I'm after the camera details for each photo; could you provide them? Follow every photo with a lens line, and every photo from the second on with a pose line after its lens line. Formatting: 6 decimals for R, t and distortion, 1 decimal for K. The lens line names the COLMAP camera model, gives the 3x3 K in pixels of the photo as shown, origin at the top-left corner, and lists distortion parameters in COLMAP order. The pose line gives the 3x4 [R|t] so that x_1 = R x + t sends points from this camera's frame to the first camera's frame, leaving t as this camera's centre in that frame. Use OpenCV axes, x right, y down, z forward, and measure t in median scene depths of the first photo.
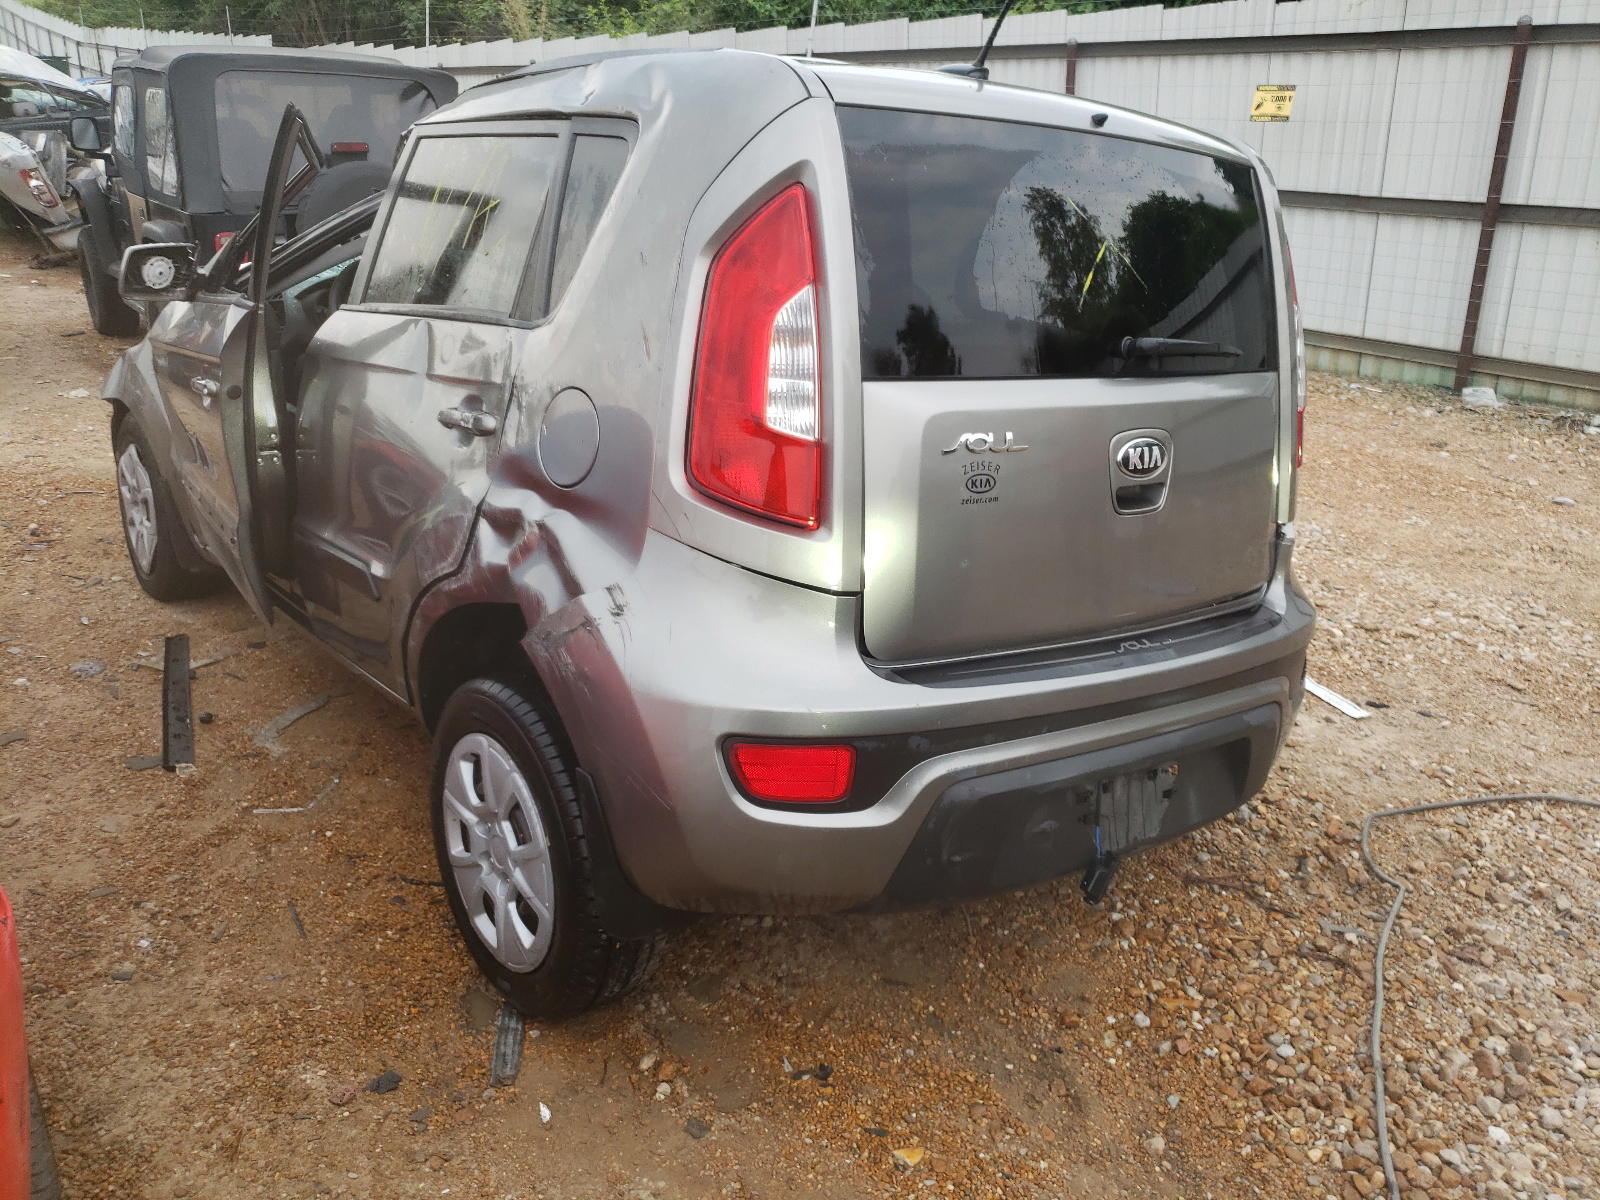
lens RADIAL K [[1224.0, 0, 800.0], [0, 1224.0, 600.0], [0, 0, 1]] dist [0.001556, -0.000682]
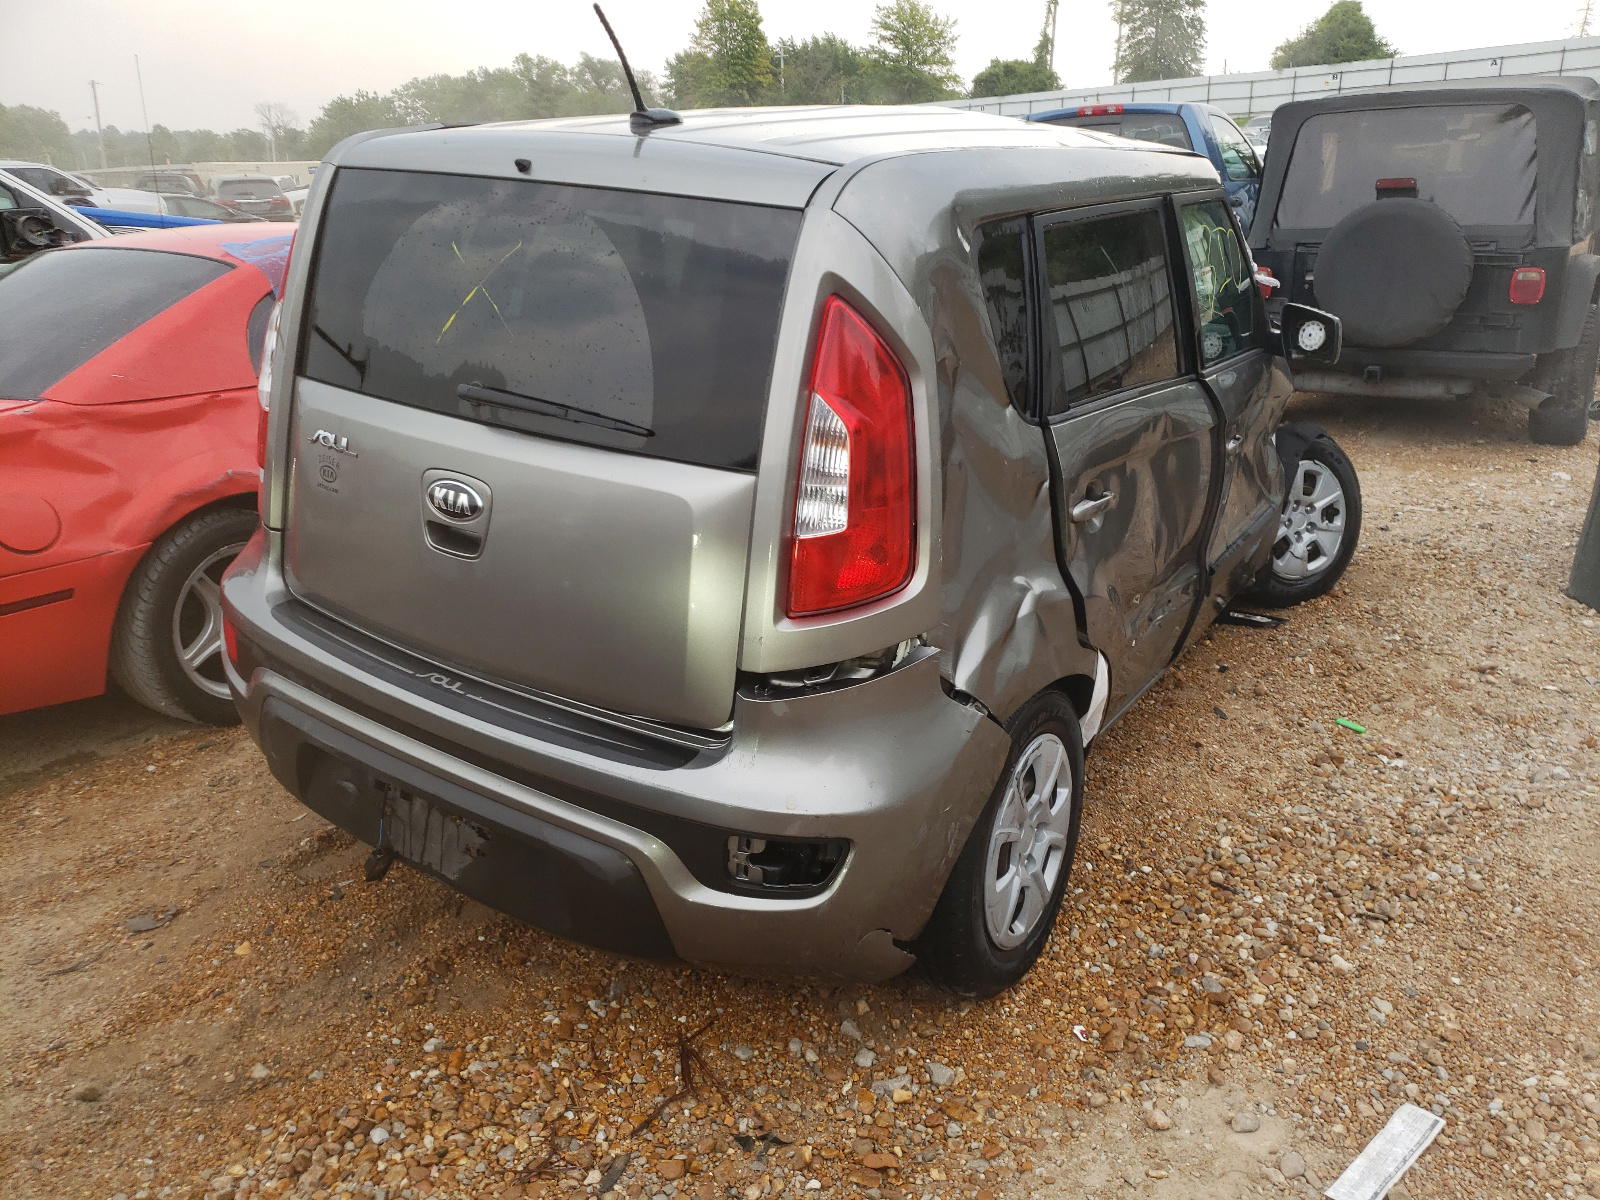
lens RADIAL K [[1213.5, 0, 800.0], [0, 1213.5, 600.0], [0, 0, 1]] dist [-0.007661, 0.073767]
pose [[0.354868, 0.293948, -0.887504, 1.244689], [-0.293343, 0.936357, 0.192835, -0.304820], [0.887704, 0.191912, 0.418511, 0.822763]]
